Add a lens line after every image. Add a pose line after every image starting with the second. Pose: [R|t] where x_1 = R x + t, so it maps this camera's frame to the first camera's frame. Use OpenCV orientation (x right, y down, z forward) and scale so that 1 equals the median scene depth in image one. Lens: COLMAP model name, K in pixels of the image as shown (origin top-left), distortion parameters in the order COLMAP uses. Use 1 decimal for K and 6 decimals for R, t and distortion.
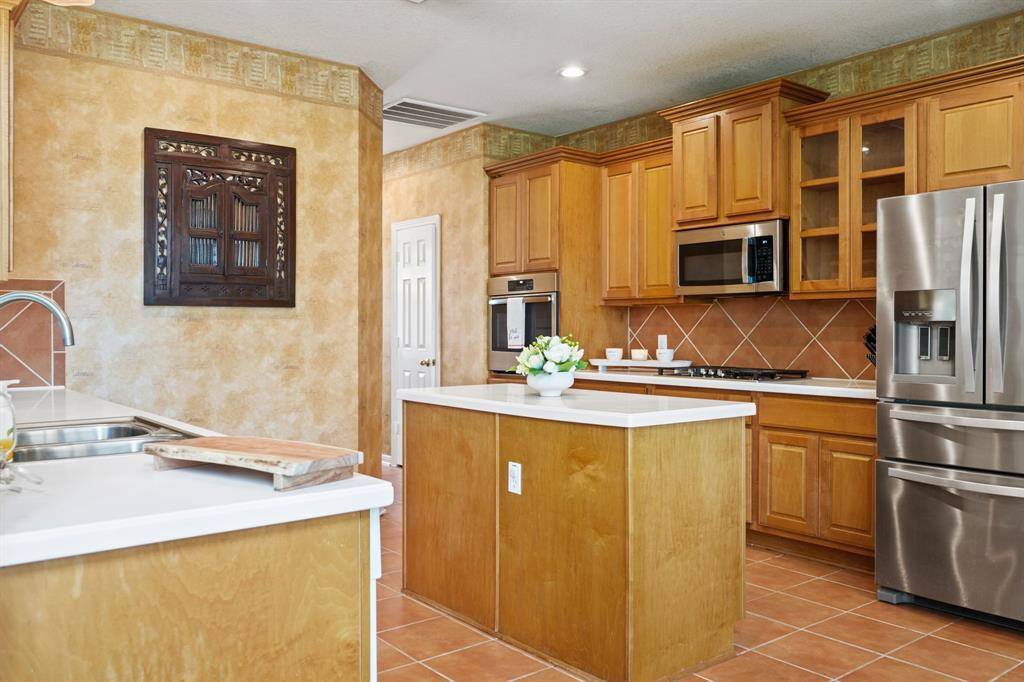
lens RADIAL K [[837.2, 0, 510.7], [0, 837.2, 334.0], [0, 0, 1]] dist [0.000543, 0.008258]
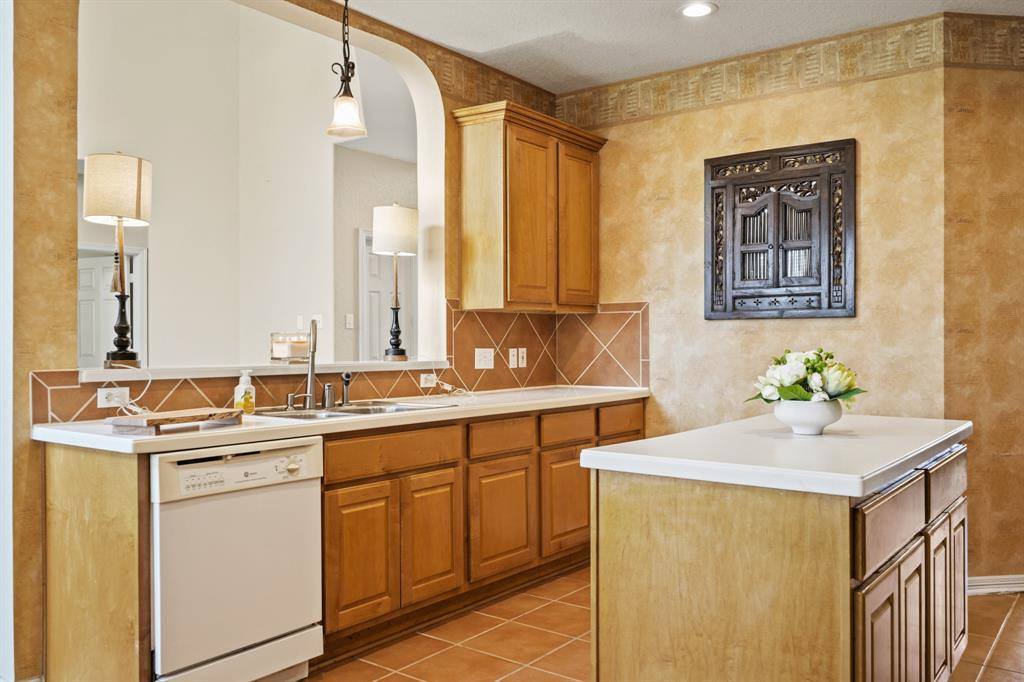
lens RADIAL K [[837.2, 0, 510.9], [0, 837.2, 345.8], [0, 0, 1]] dist [0.000543, 0.008258]
pose [[0.262041, 0.005663, -0.965040, 0.540616], [-0.001891, 0.999984, 0.005355, -0.005439], [0.965055, 0.000422, 0.262048, 0.440370]]
